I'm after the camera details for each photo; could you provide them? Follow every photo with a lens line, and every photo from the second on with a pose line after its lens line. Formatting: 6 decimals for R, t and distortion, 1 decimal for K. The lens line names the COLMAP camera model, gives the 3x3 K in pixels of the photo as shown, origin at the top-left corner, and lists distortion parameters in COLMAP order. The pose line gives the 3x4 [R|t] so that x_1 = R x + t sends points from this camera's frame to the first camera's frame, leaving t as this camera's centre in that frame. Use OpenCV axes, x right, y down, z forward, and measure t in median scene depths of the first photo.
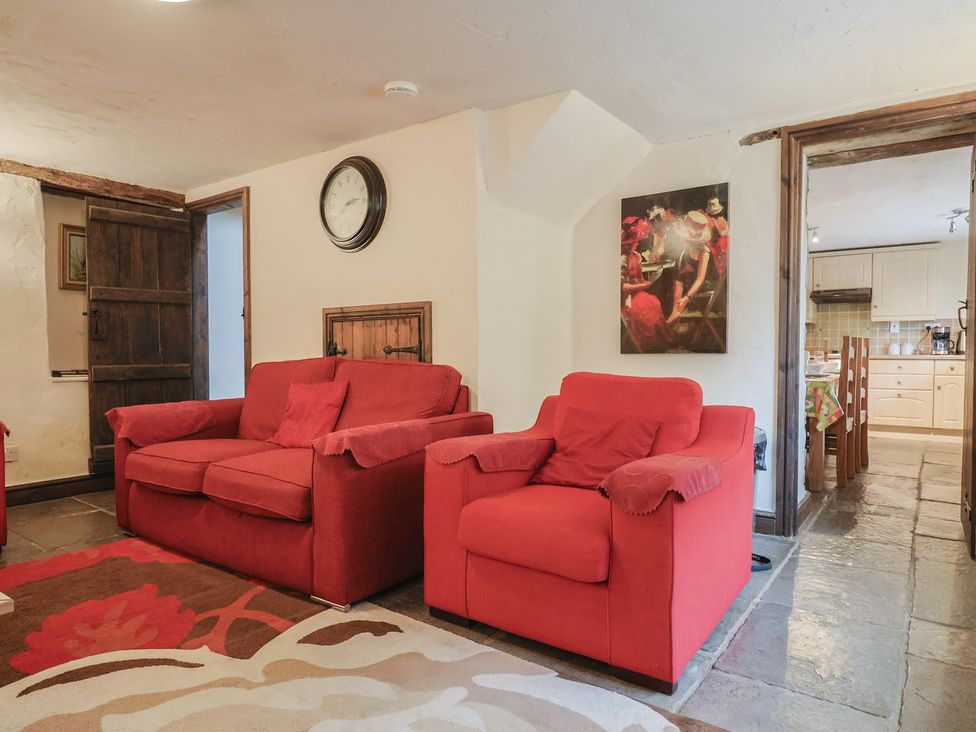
lens RADIAL K [[621.1, 0, 488.0], [0, 621.1, 366.0], [0, 0, 1]] dist [-0.005649, -0.002683]
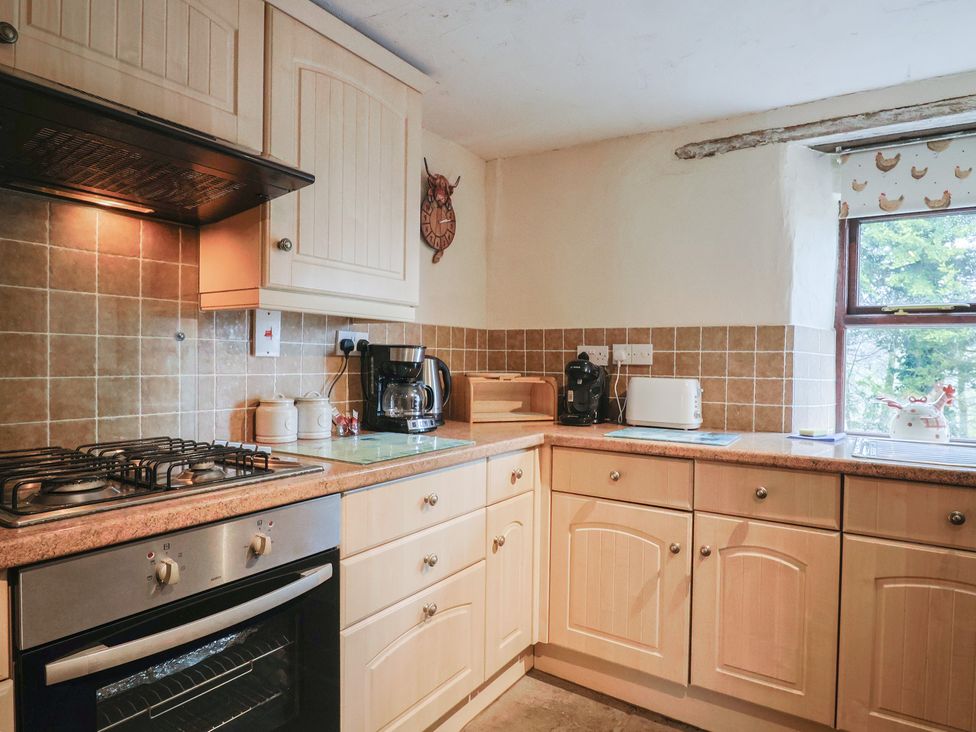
lens RADIAL K [[621.1, 0, 488.0], [0, 621.1, 366.0], [0, 0, 1]] dist [-0.005649, -0.002683]
pose [[-0.075285, -0.009993, 0.997112, 0.401775], [0.012493, 0.999862, 0.010964, -0.054132], [-0.997084, 0.013282, -0.075149, 0.963833]]
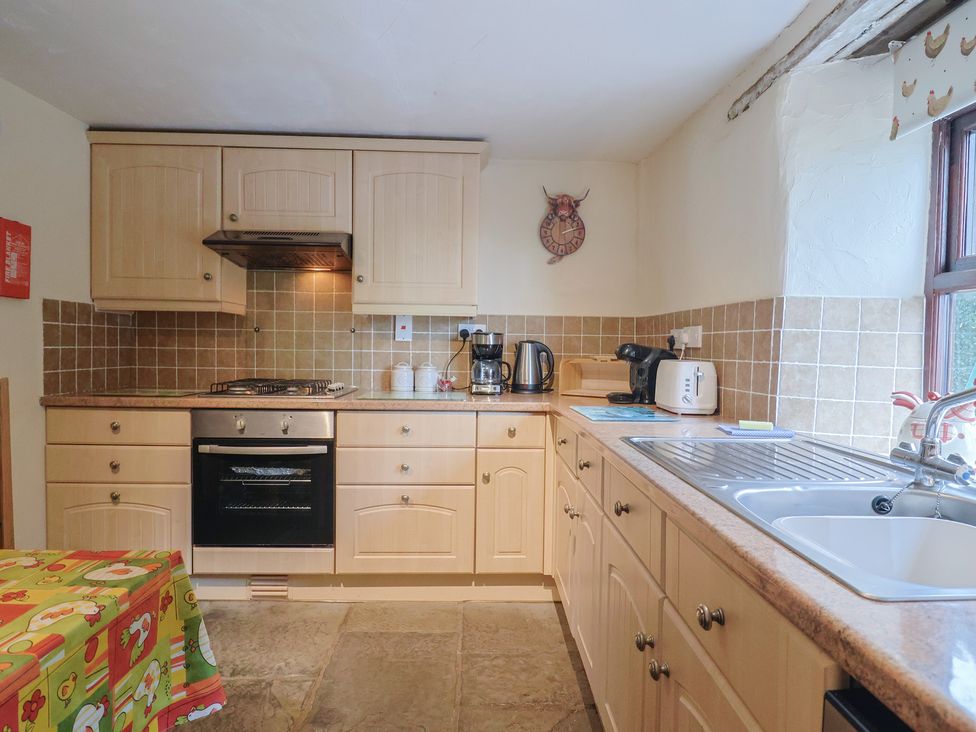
lens RADIAL K [[598.5, 0, 475.8], [0, 598.5, 366.5], [0, 0, 1]] dist [-0.006422, -0.004975]
pose [[0.801508, -0.008252, 0.597927, 0.457556], [-0.000058, 0.999904, 0.013879, -0.043528], [-0.597983, -0.011159, 0.801431, 0.645693]]
